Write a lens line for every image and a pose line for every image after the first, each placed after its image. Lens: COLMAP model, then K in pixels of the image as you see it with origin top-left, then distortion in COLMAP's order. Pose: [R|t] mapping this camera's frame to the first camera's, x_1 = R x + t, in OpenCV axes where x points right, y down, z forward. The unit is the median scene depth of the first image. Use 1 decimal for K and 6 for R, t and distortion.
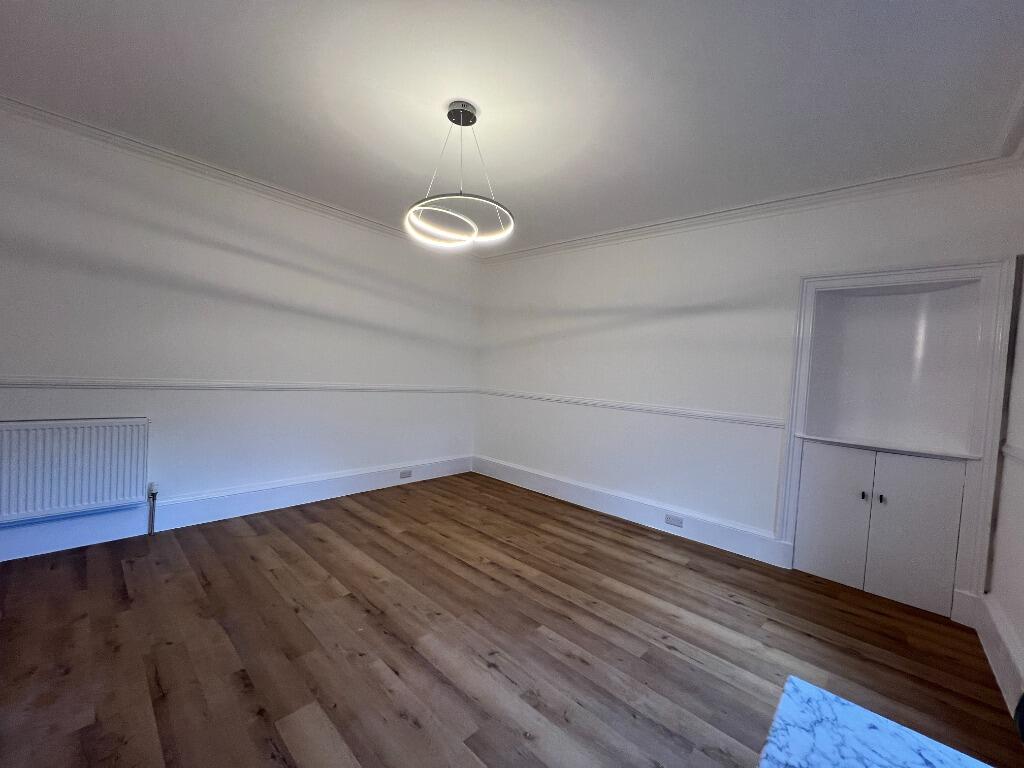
lens RADIAL K [[407.6, 0, 511.6], [0, 407.6, 382.7], [0, 0, 1]] dist [-0.001460, 0.000384]
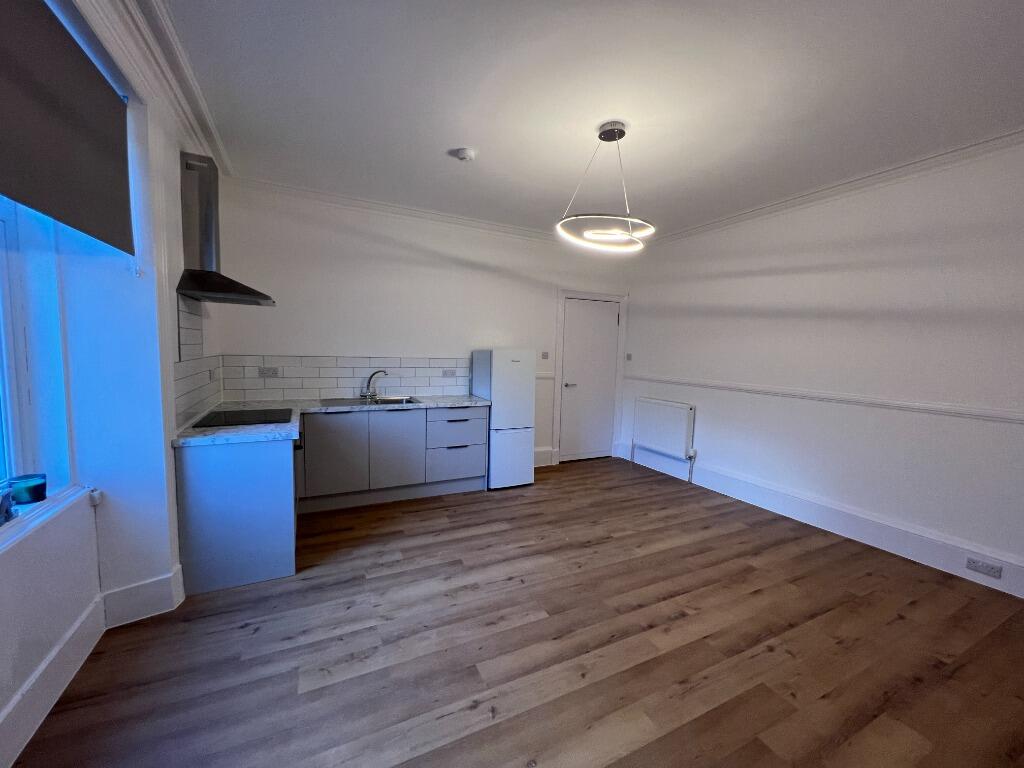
lens RADIAL K [[407.6, 0, 510.1], [0, 407.6, 388.4], [0, 0, 1]] dist [-0.001460, 0.000384]
pose [[-0.354371, 0.020572, -0.934878, 0.899483], [-0.070737, 0.996304, 0.048737, -0.000730], [0.932425, 0.083401, -0.351606, 1.062334]]
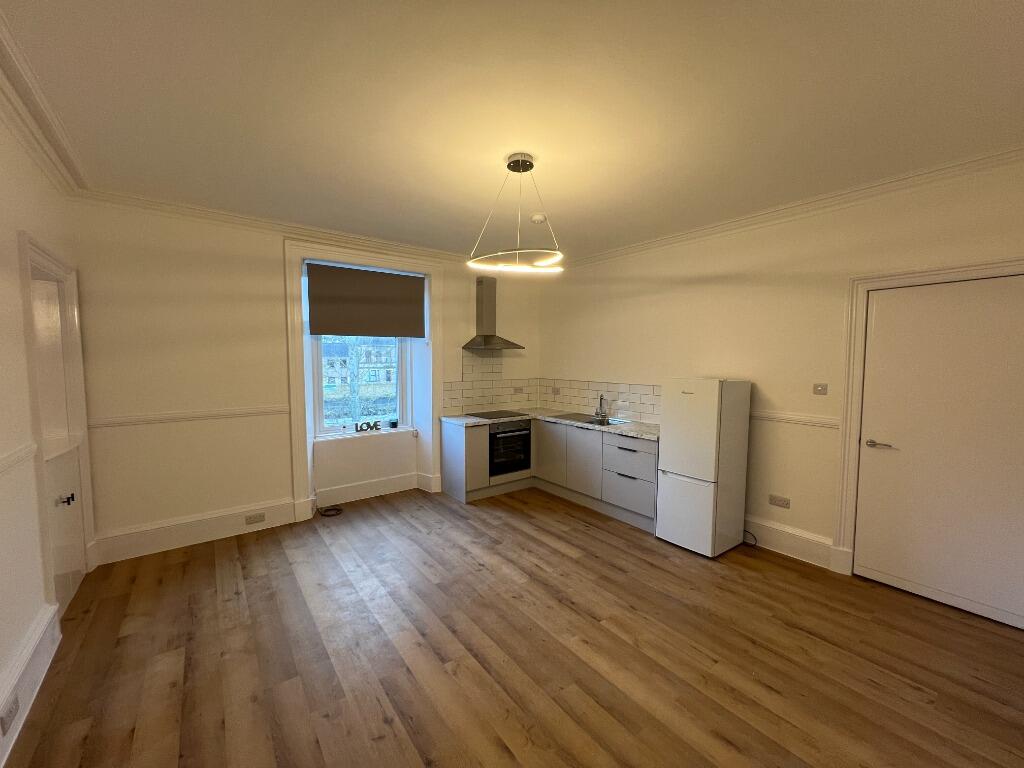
lens RADIAL K [[407.6, 0, 513.0], [0, 407.6, 384.6], [0, 0, 1]] dist [-0.001460, 0.000384]
pose [[-0.983380, -0.075719, 0.165015, -0.293303], [-0.060328, 0.993515, 0.096373, -0.154283], [-0.171242, 0.084816, -0.981571, 1.904270]]
